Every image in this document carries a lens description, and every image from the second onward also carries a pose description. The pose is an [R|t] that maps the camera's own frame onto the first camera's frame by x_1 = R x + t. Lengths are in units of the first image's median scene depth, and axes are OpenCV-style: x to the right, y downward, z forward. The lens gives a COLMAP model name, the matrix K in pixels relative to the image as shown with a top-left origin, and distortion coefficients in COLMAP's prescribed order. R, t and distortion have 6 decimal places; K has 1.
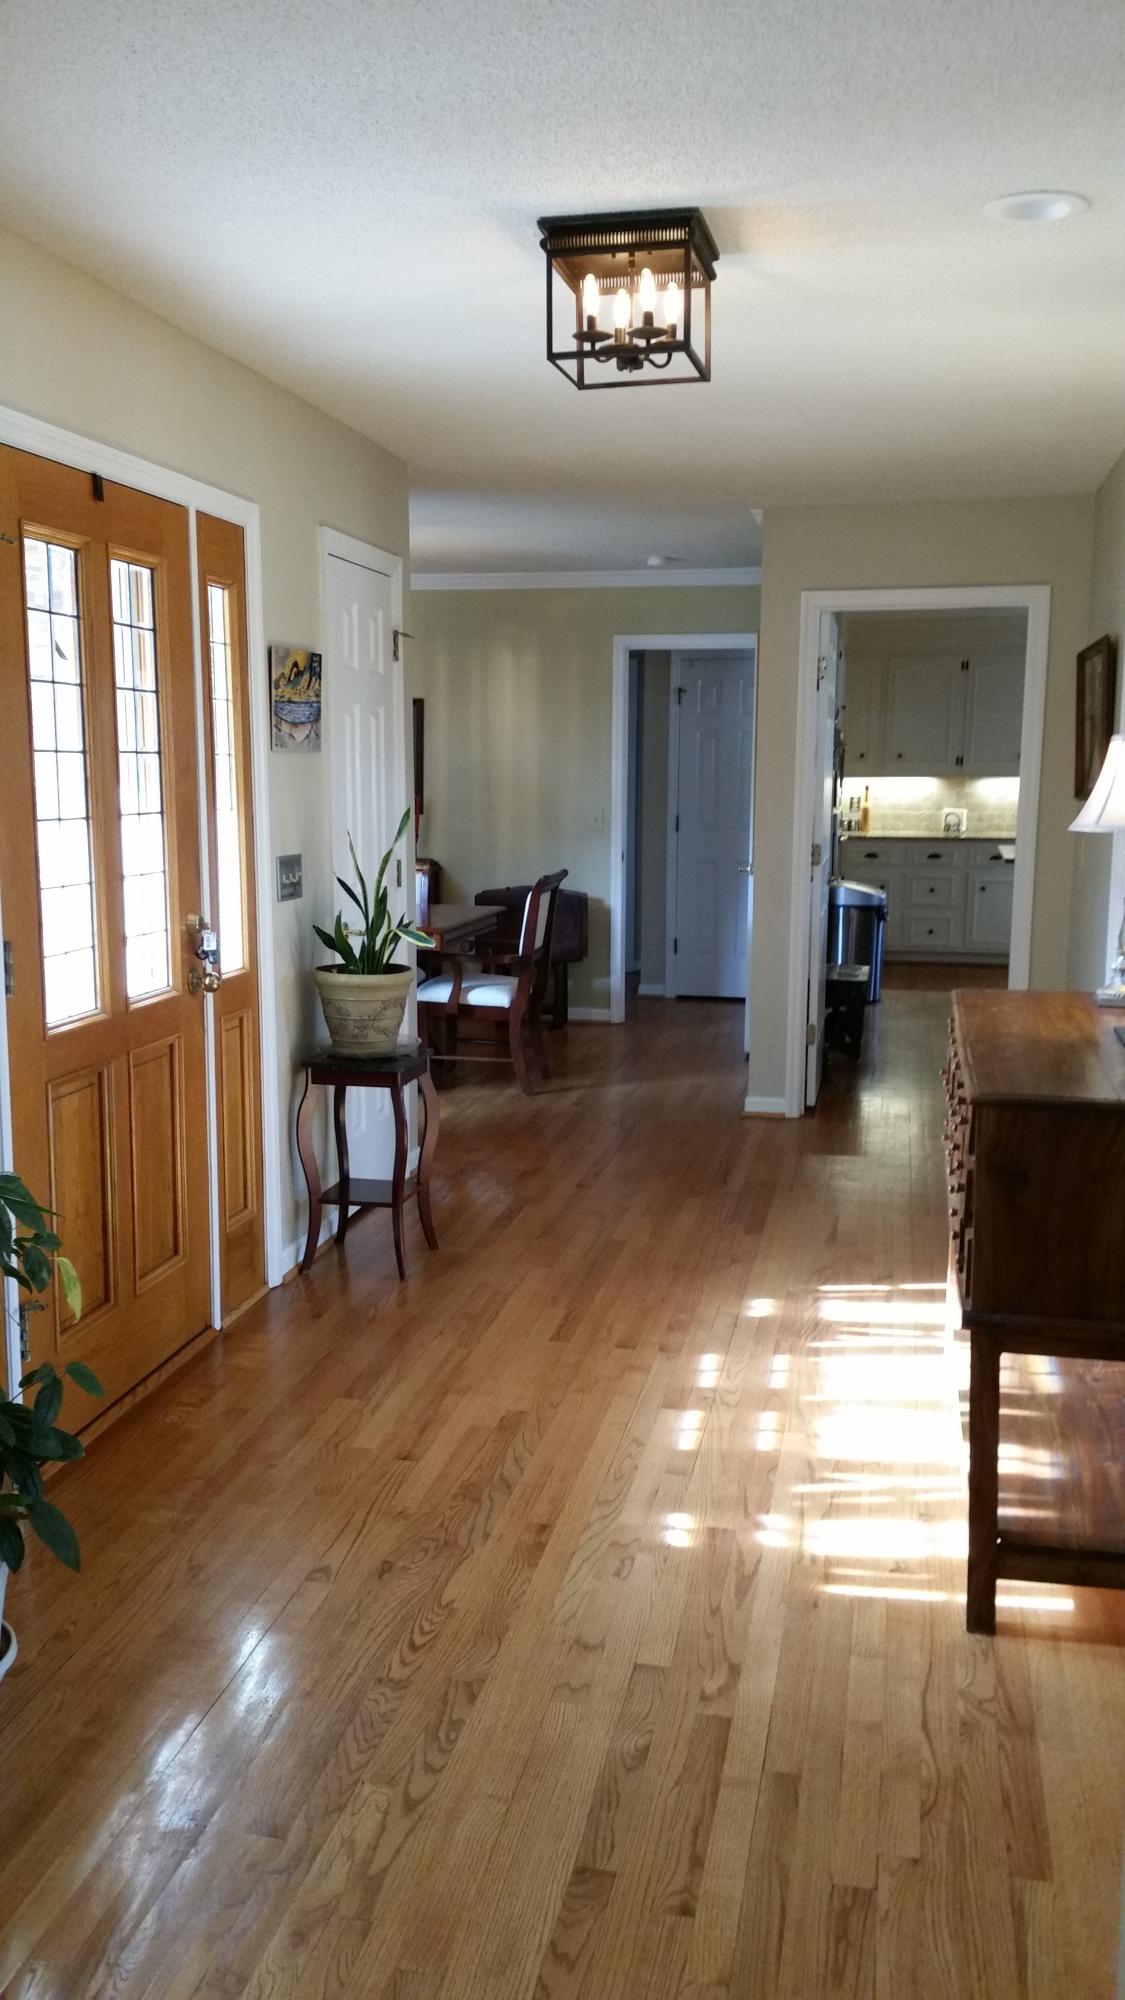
lens RADIAL K [[1659.5, 0, 554.3], [0, 1659.5, 991.2], [0, 0, 1]] dist [0.119011, -0.223452]
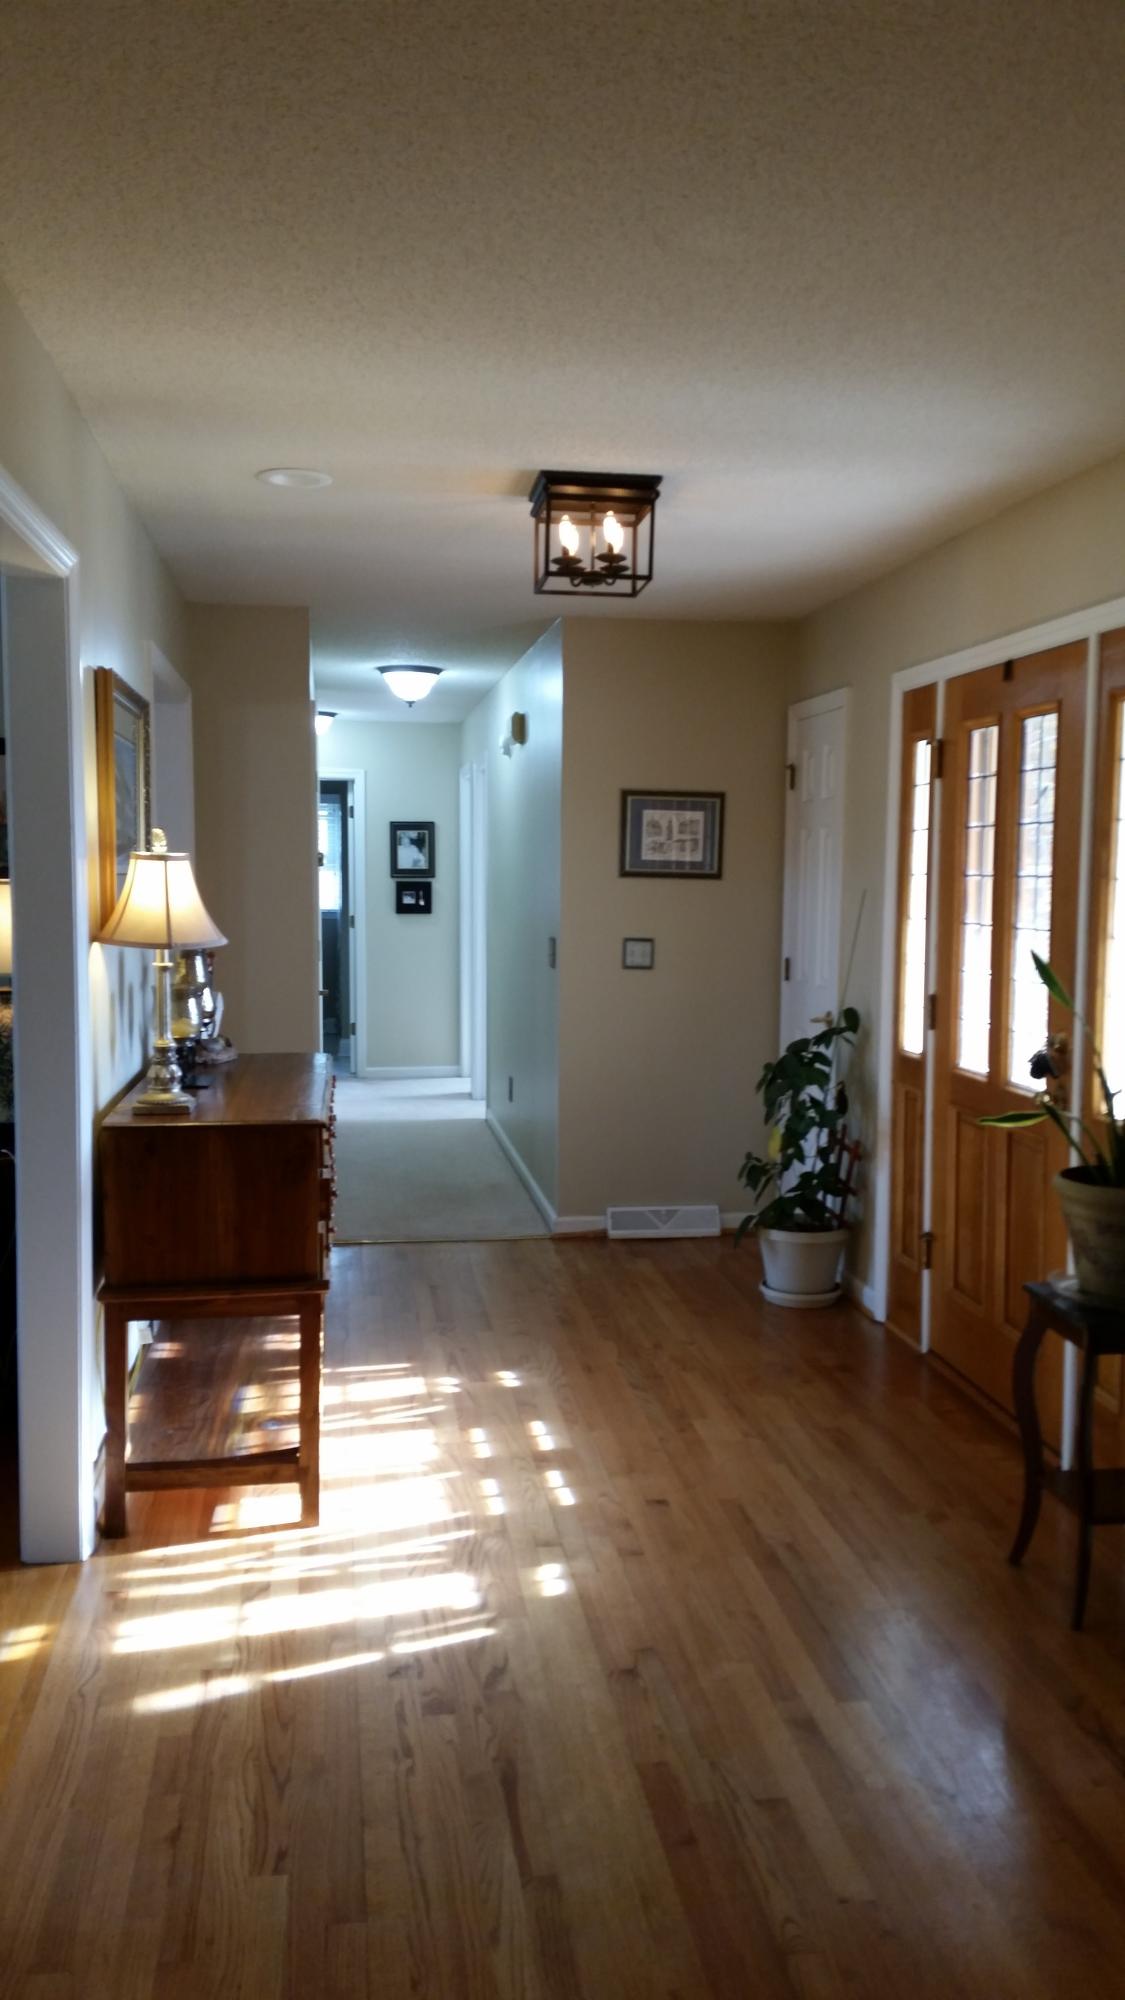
lens RADIAL K [[1659.5, 0, 561.7], [0, 1659.5, 1012.4], [0, 0, 1]] dist [0.119011, -0.223452]
pose [[-0.943338, 0.015946, -0.331451, 0.387560], [-0.058217, 0.975400, 0.212614, -0.243244], [0.326687, 0.219863, -0.919204, 1.729491]]
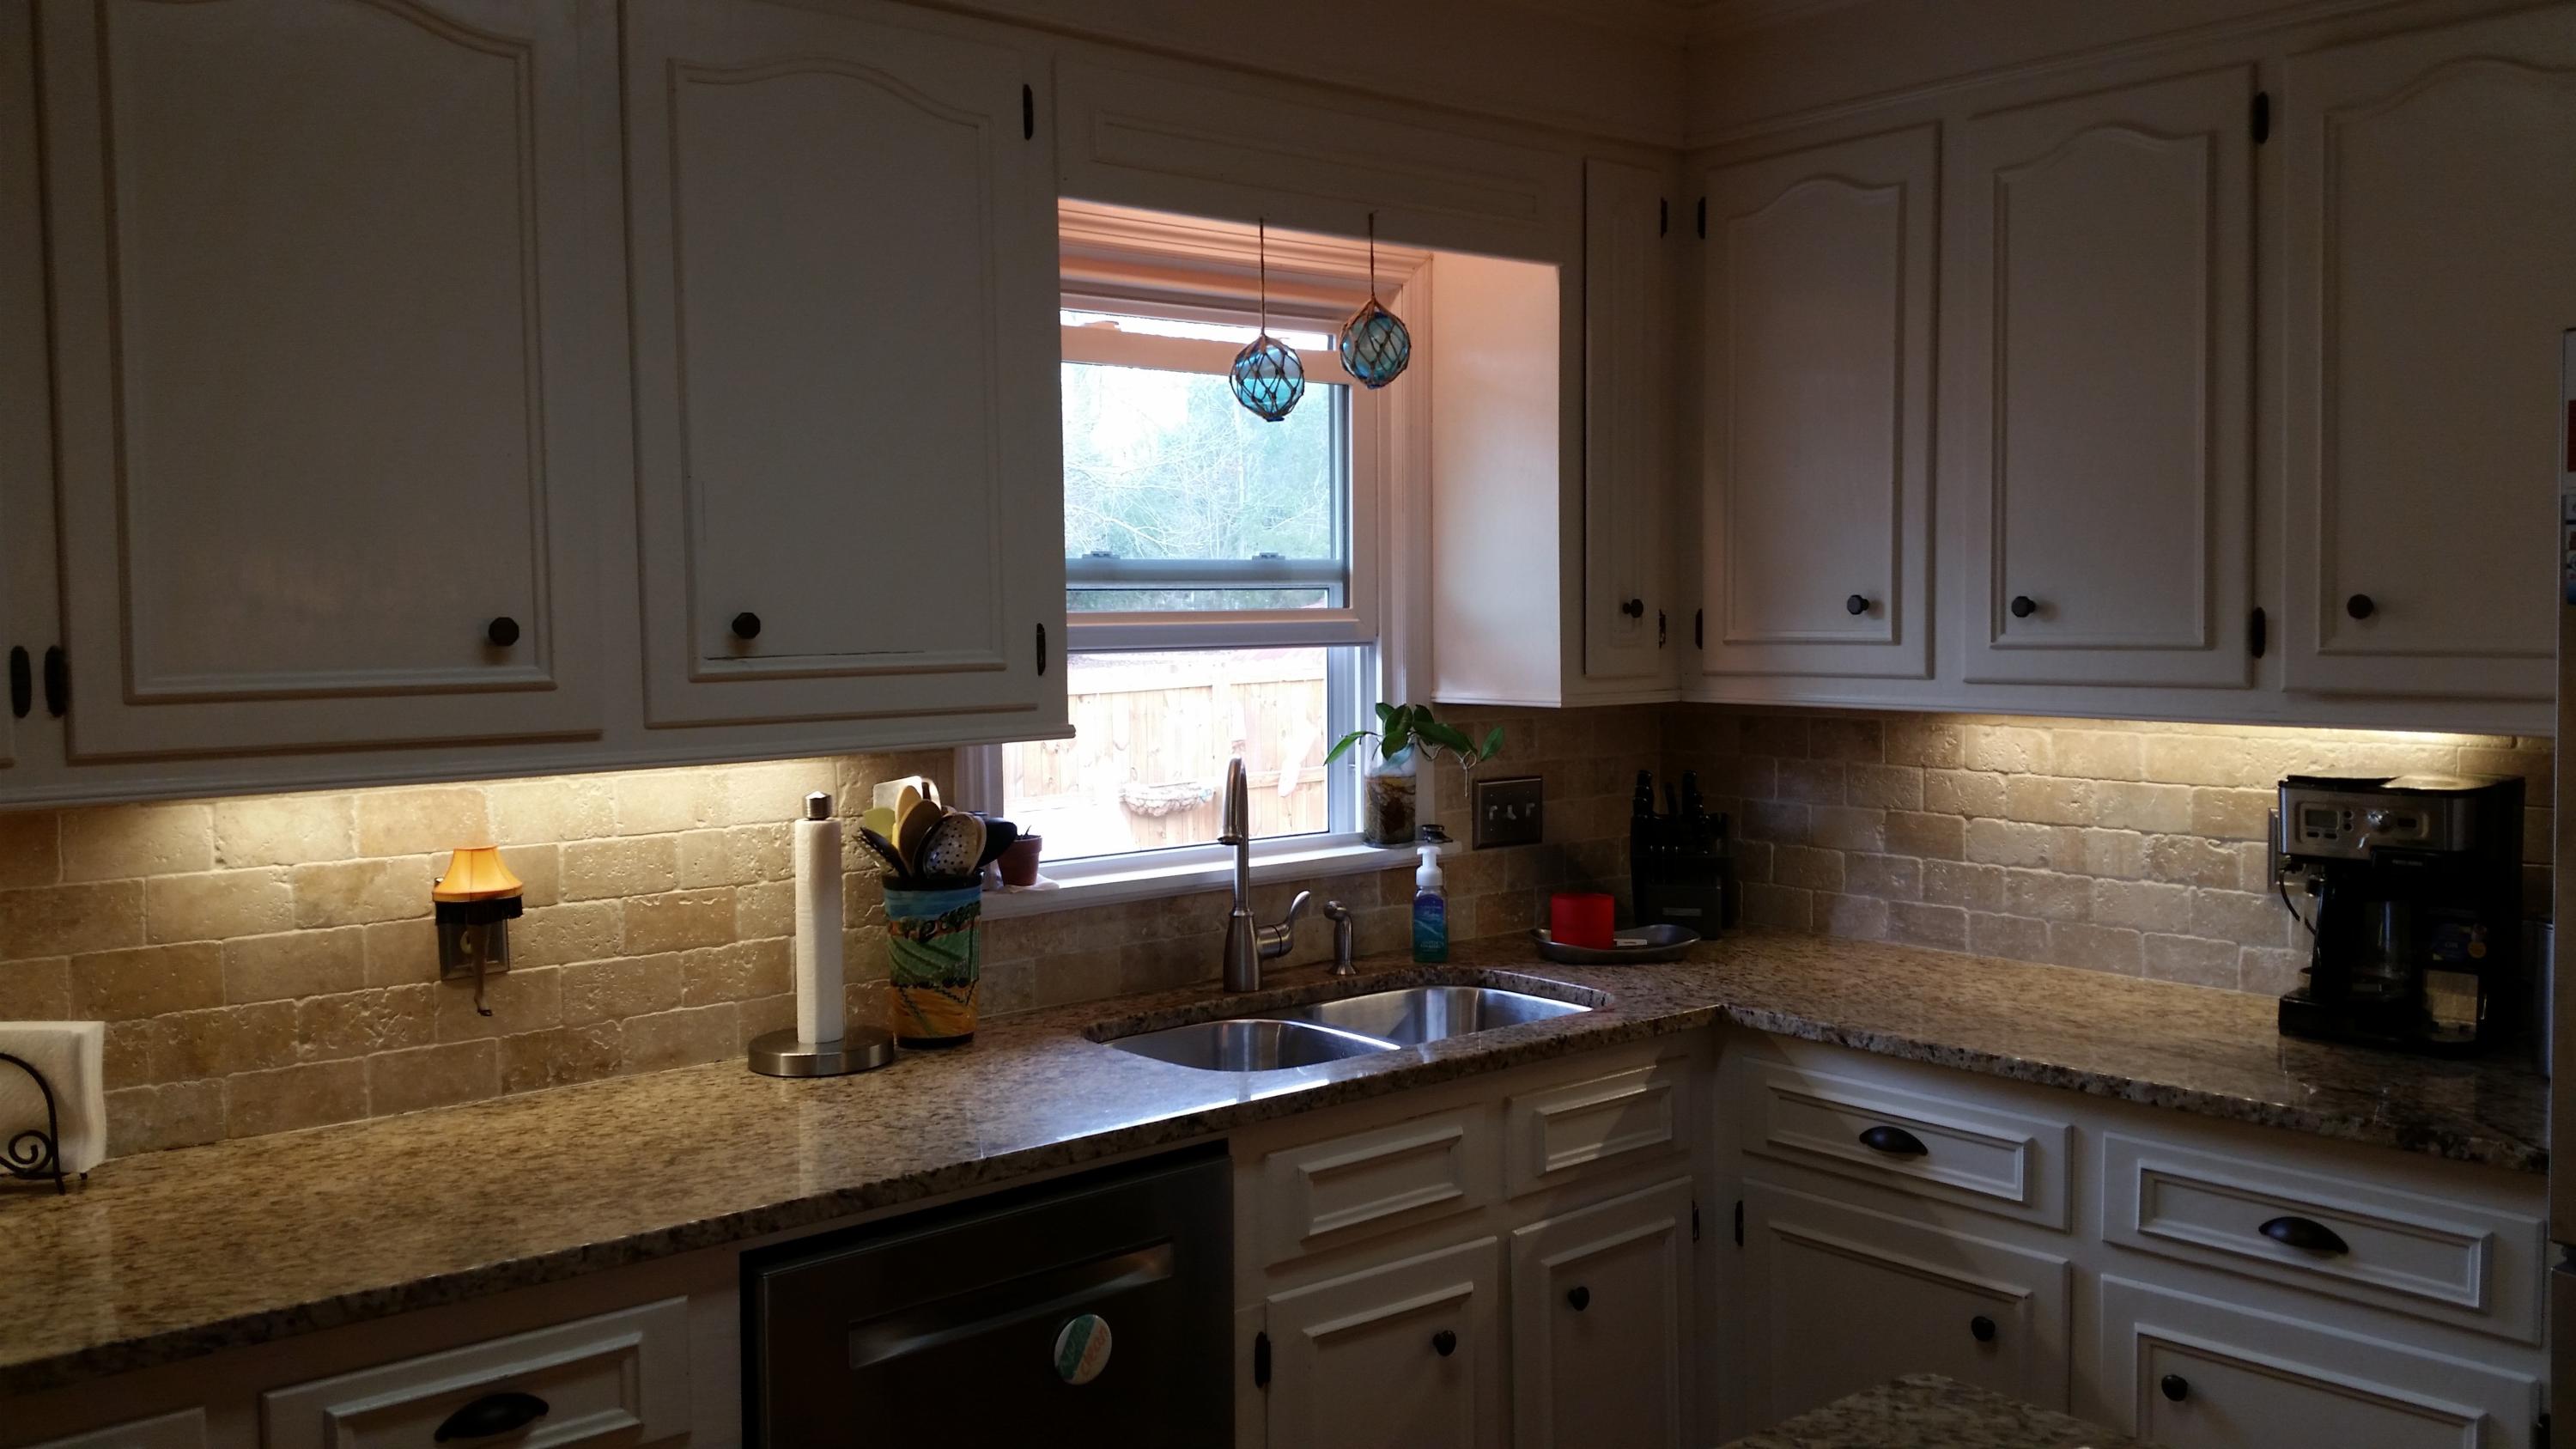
lens RADIAL K [[2137.8, 0, 1303.4], [0, 2137.8, 719.1], [0, 0, 1]] dist [0.119011, -0.223452]
pose [[0.614919, -0.062798, 0.786086, 0.268773], [0.125198, 0.991956, -0.018693, -0.187979], [-0.778589, 0.109911, 0.617834, 1.292836]]
